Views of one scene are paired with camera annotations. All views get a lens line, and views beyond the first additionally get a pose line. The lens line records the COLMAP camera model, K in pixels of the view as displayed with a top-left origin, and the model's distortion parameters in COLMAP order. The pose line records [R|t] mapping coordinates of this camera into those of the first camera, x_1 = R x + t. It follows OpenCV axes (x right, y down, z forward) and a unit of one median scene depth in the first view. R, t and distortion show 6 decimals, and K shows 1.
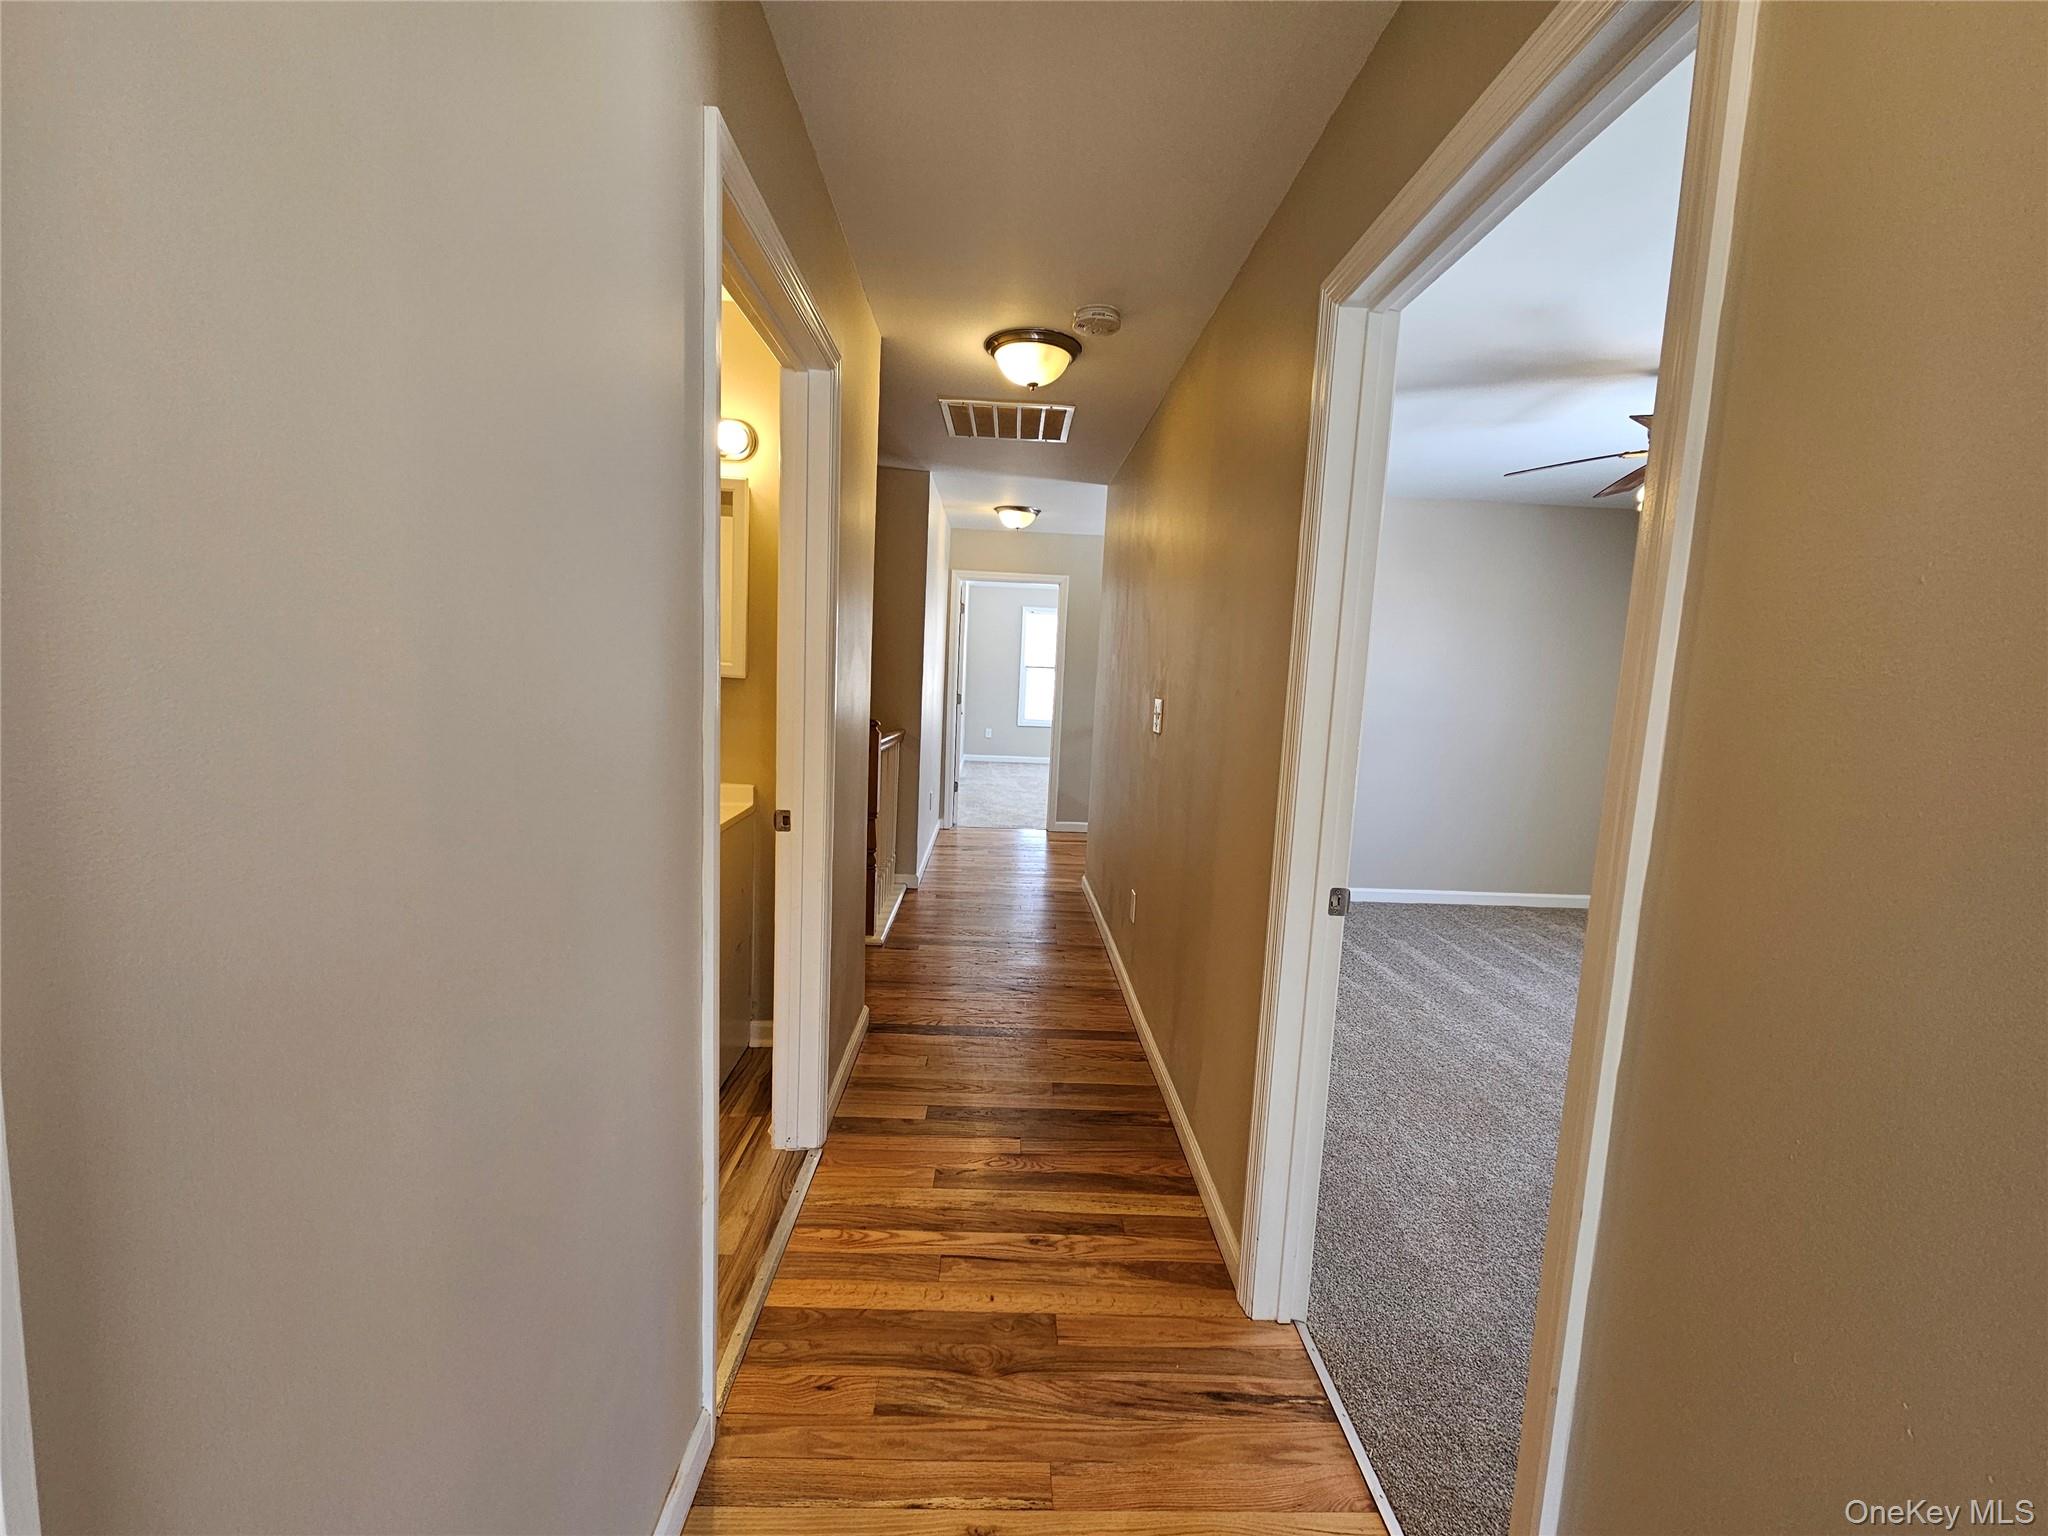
lens RADIAL K [[835.4, 0, 1020.8], [0, 835.4, 768.8], [0, 0, 1]] dist [-0.000341, -0.000066]
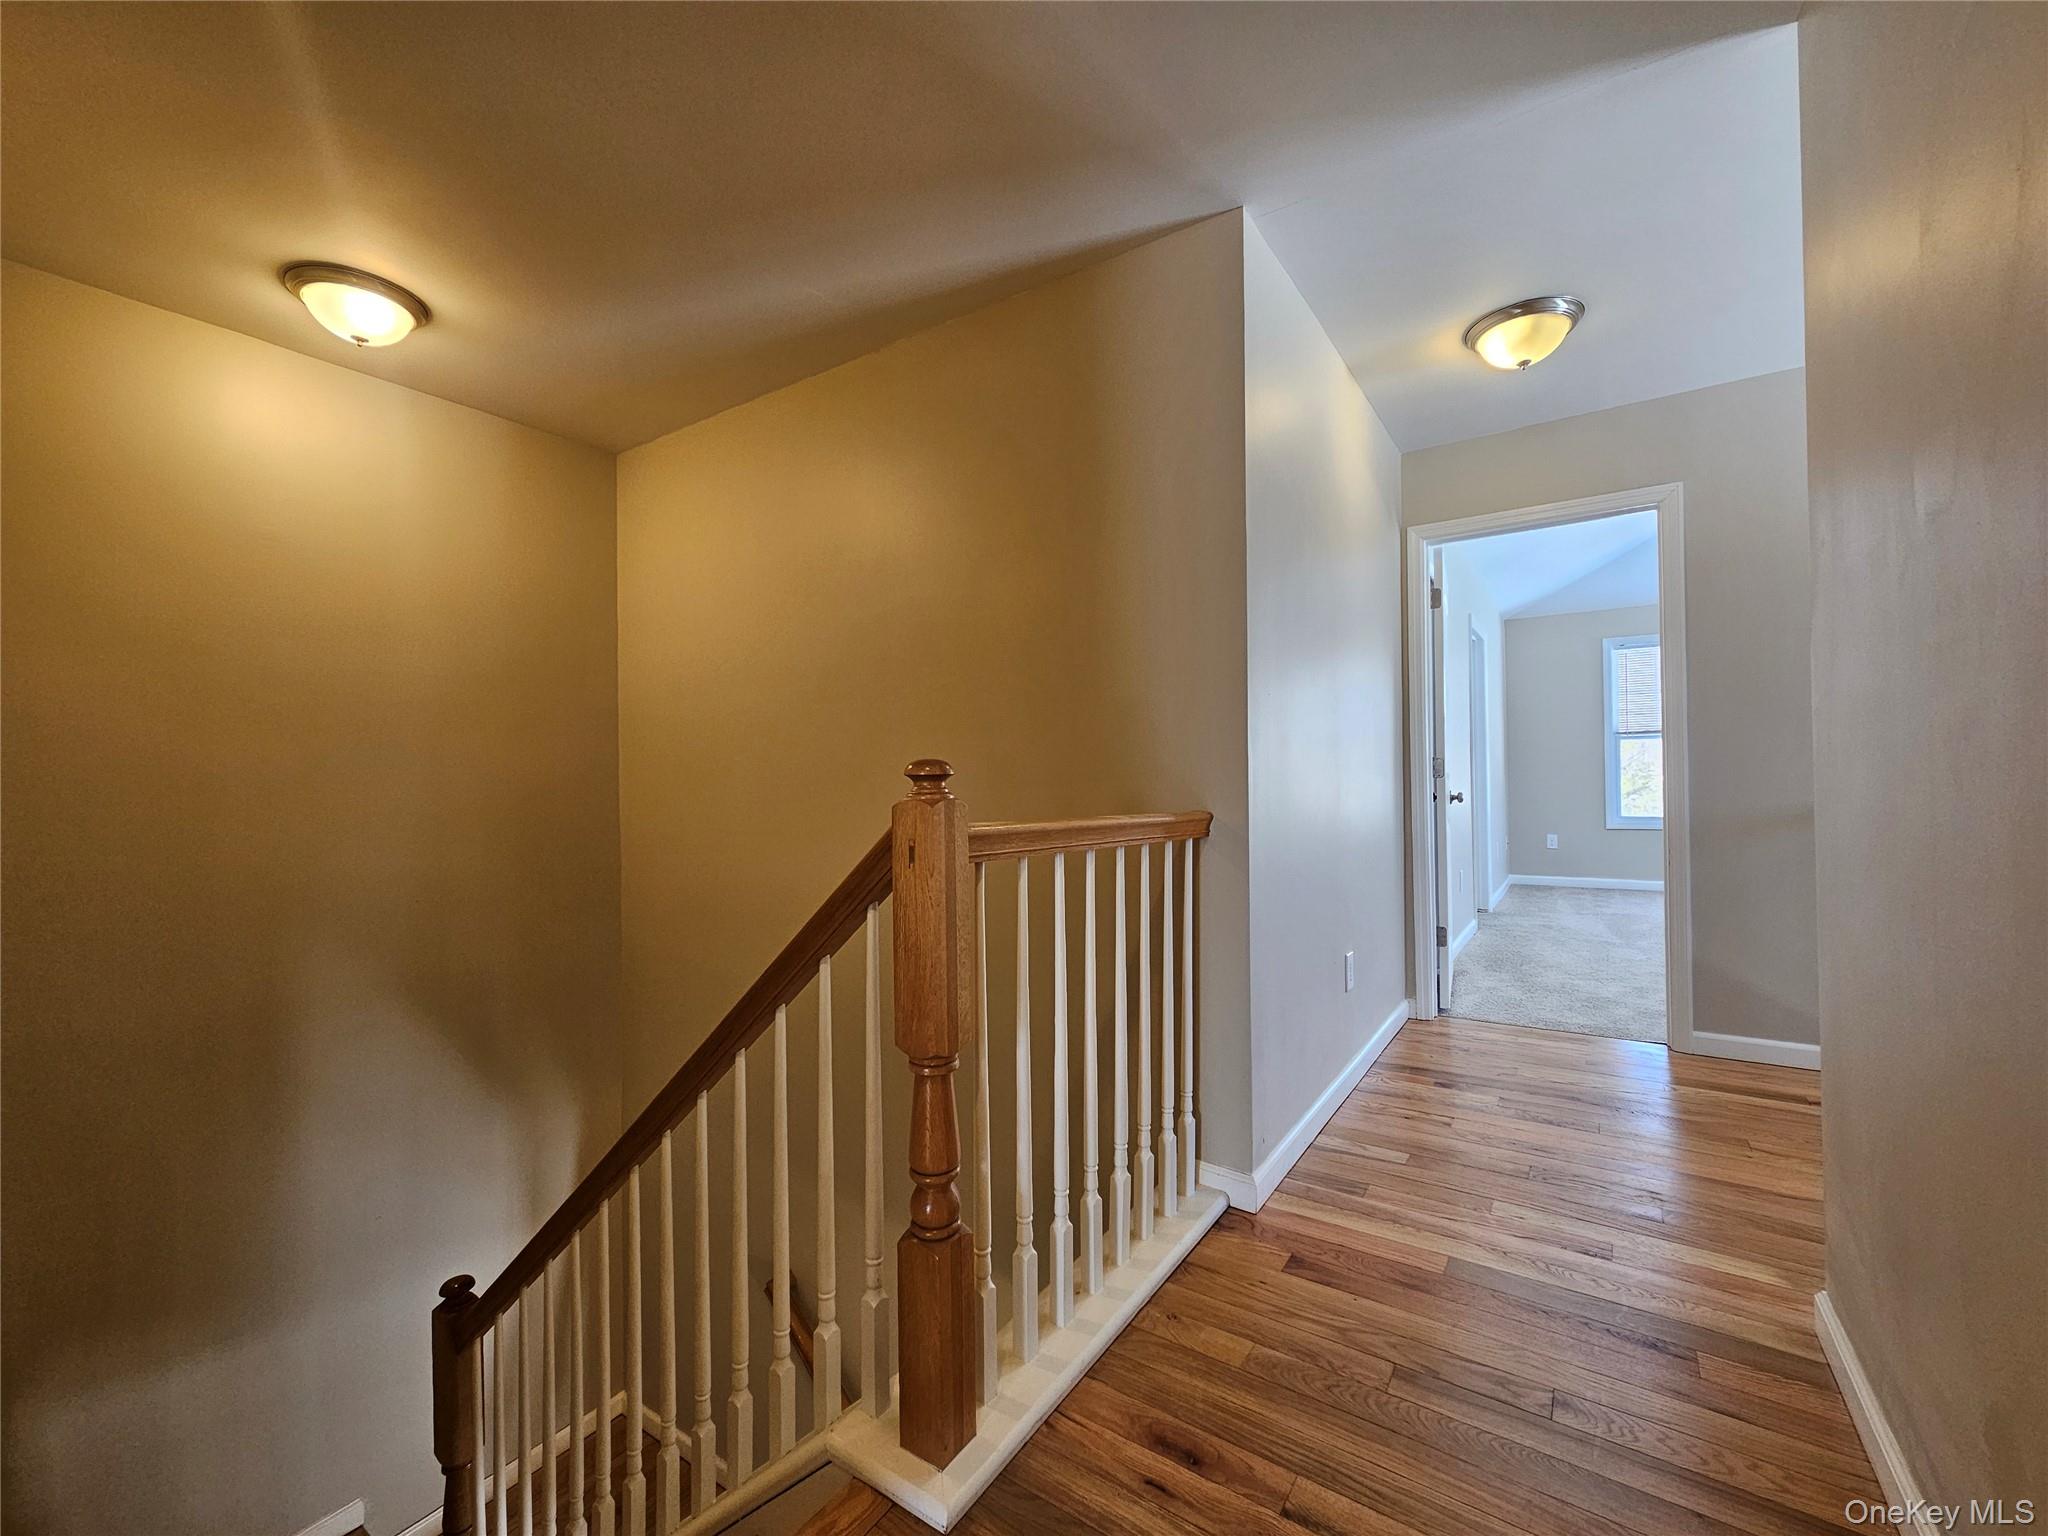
lens RADIAL K [[835.4, 0, 1036.9], [0, 835.4, 777.5], [0, 0, 1]] dist [-0.000341, -0.000066]
pose [[0.811893, -0.061462, -0.580561, 0.025045], [-0.016438, 0.991642, -0.127969, -0.005955], [0.583574, 0.113441, 0.804097, 0.442381]]
